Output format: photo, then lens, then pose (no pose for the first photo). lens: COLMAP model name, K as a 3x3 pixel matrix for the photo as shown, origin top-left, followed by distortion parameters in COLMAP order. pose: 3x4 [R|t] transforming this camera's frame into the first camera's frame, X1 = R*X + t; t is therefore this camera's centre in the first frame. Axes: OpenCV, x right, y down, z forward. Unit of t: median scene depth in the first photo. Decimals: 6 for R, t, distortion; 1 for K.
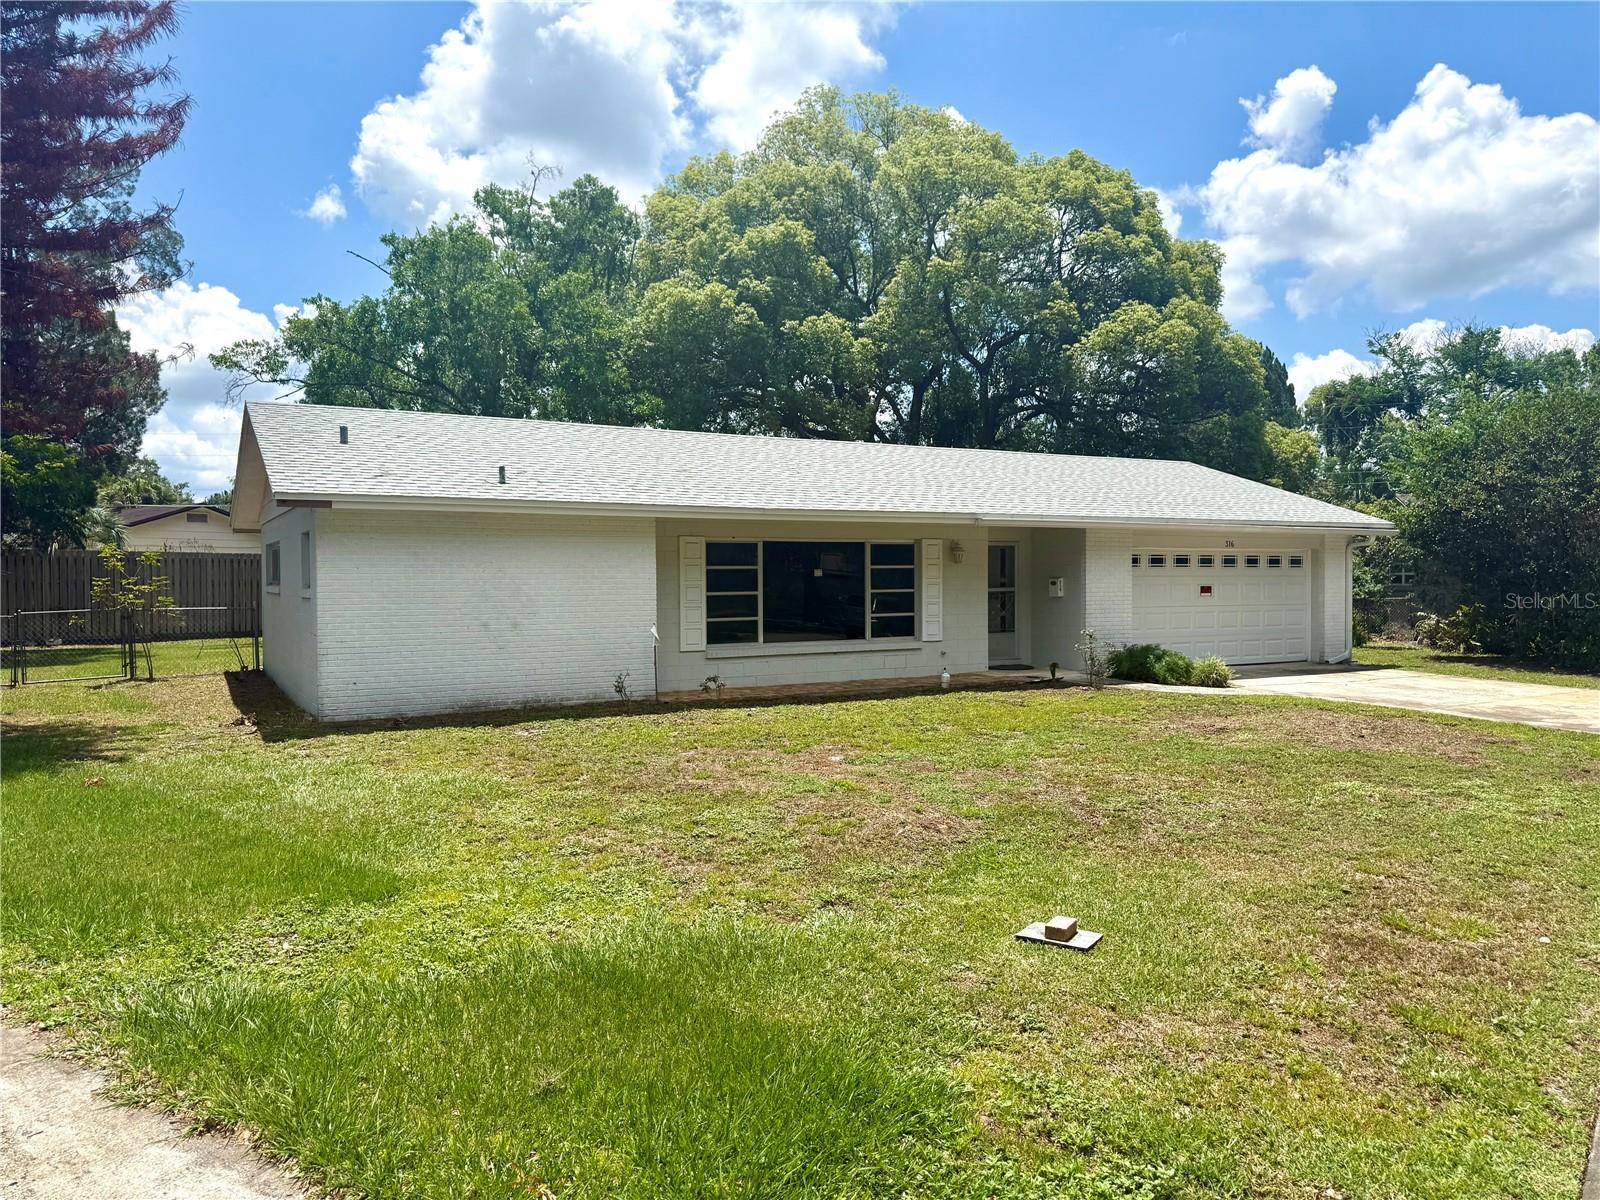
lens RADIAL K [[1123.4, 0, 787.0], [0, 1123.4, 604.0], [0, 0, 1]] dist [0.142954, -0.235883]
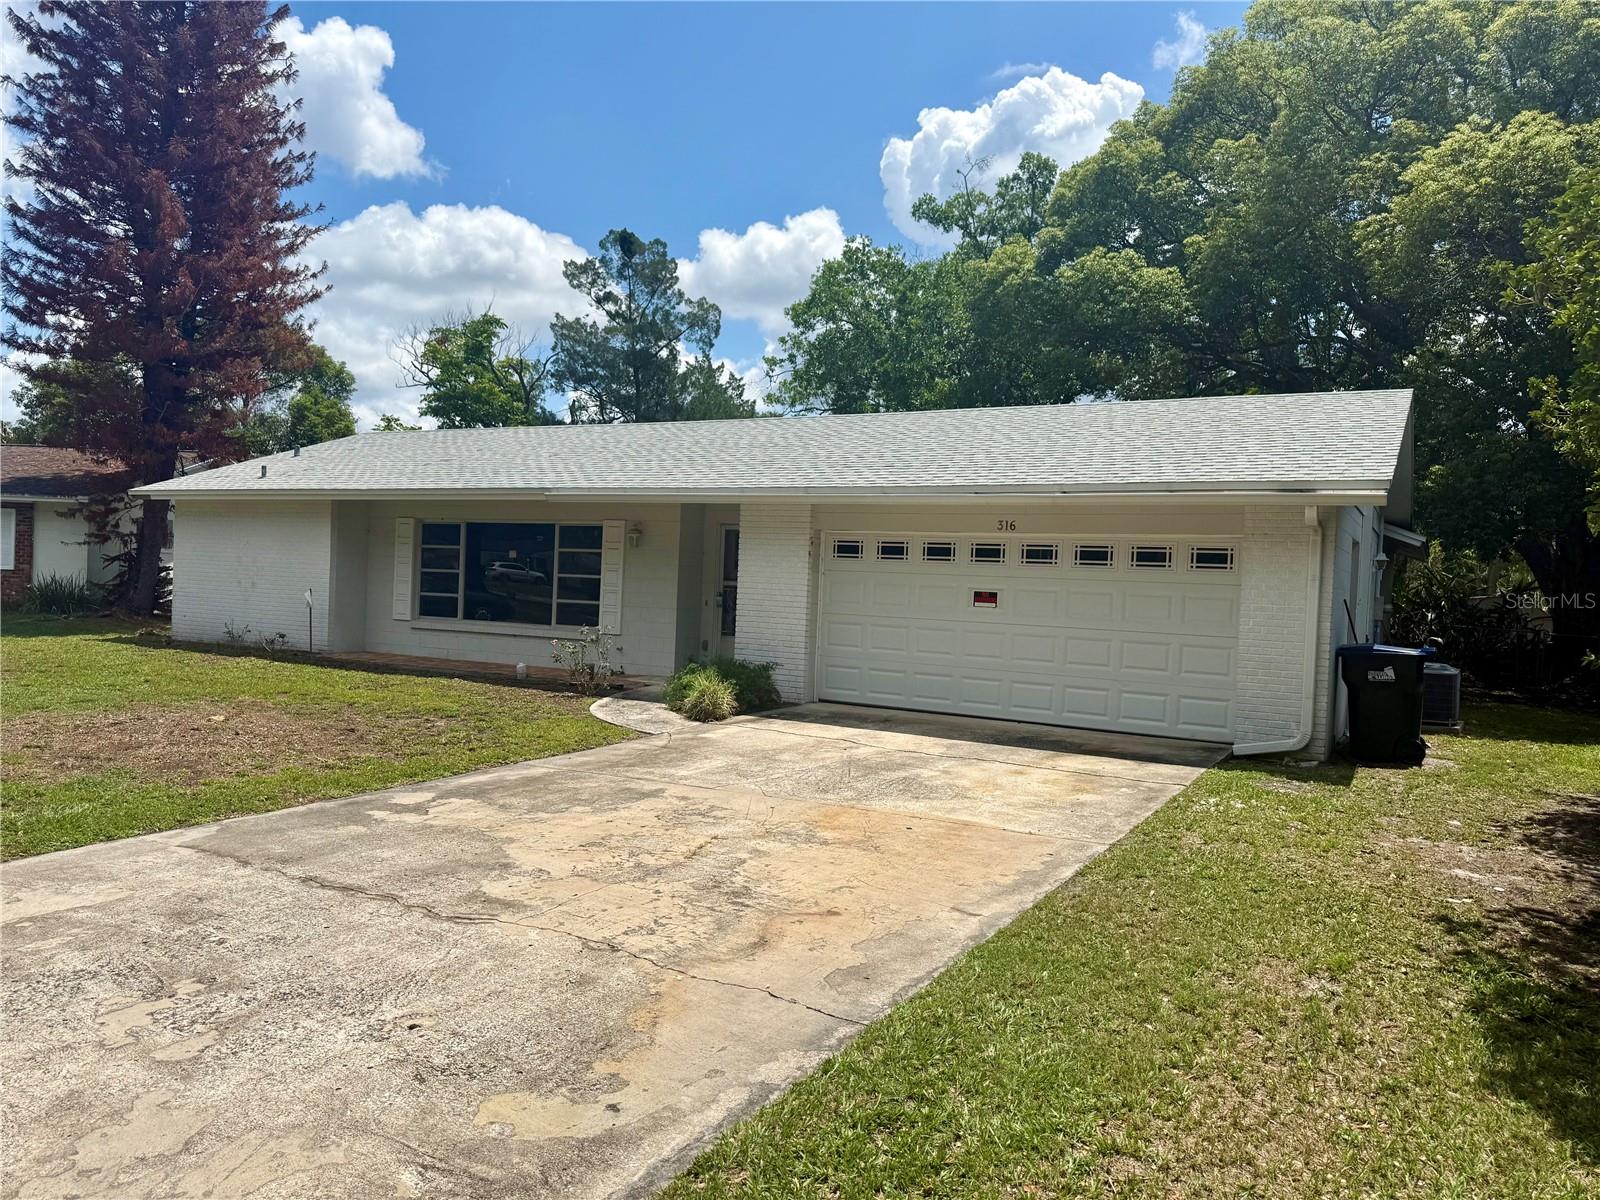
lens RADIAL K [[1123.4, 0, 787.0], [0, 1123.4, 604.0], [0, 0, 1]] dist [0.142954, -0.235883]
pose [[0.525603, 0.048054, -0.849372, 0.951894], [-0.058016, 0.998104, 0.020568, -0.017303], [0.848750, 0.038466, 0.527394, 0.641088]]
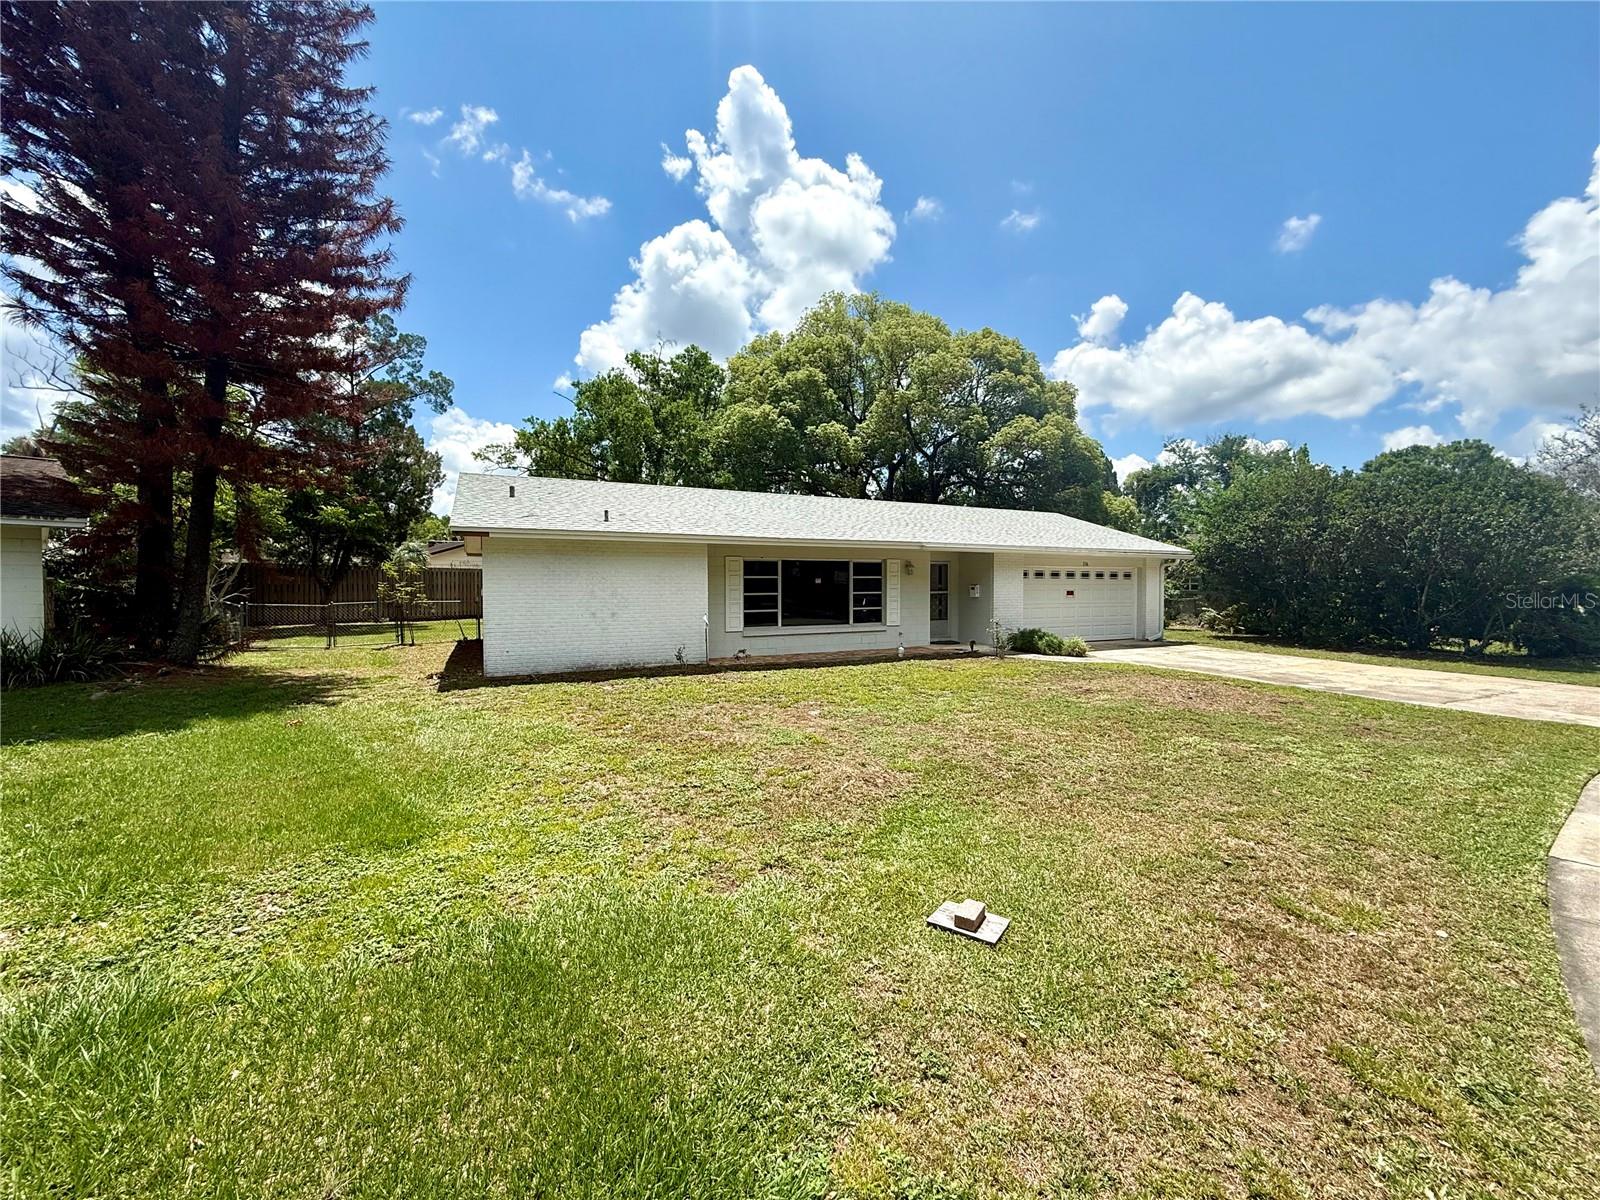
lens RADIAL K [[638.6, 0, 791.4], [0, 638.6, 598.2], [0, 0, 1]] dist [0.000867, 0.000256]
pose [[0.998852, 0.005346, -0.047601, 0.030805], [-0.005457, 0.999983, -0.002203, -0.001893], [0.047588, 0.002460, 0.998864, 0.121782]]
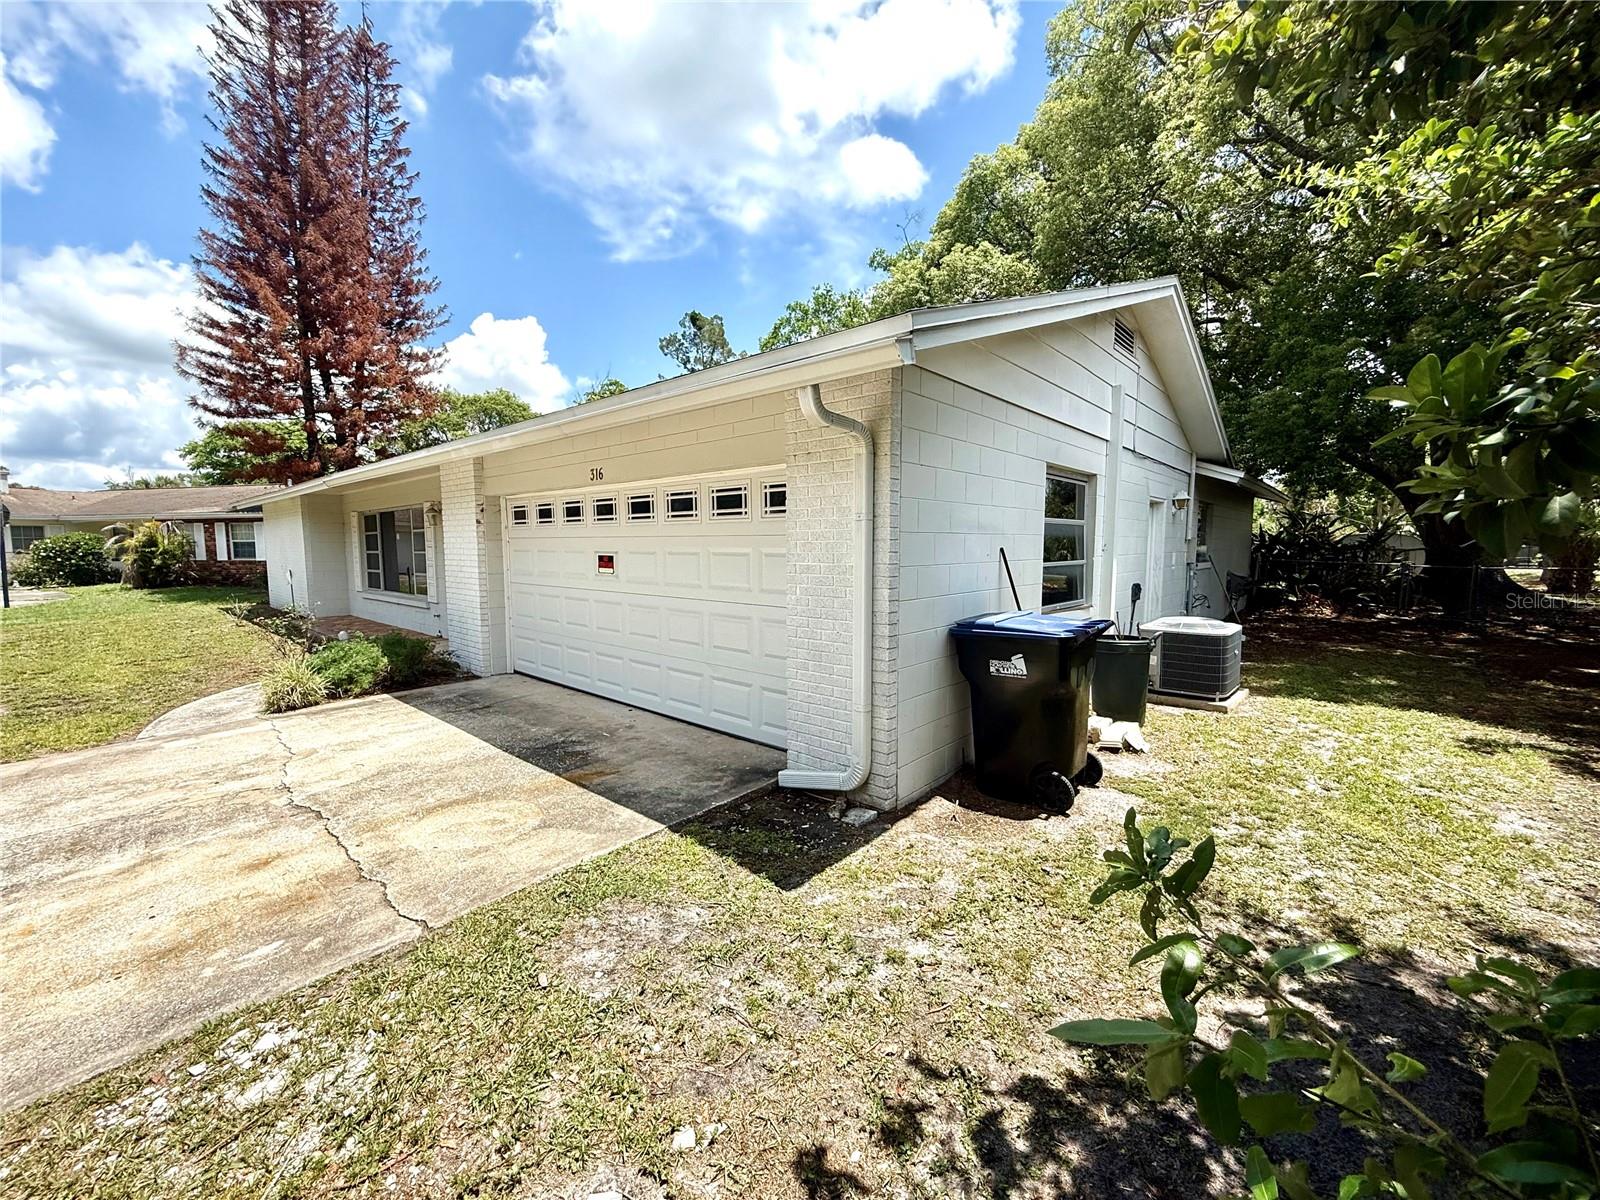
lens RADIAL K [[638.8, 0, 797.4], [0, 638.8, 591.8], [0, 0, 1]] dist [0.000295, 0.000014]
pose [[0.337107, 0.079108, -0.938137, 0.773717], [-0.012615, 0.996754, 0.079518, -0.026796], [0.941382, -0.014972, 0.337010, 1.103692]]
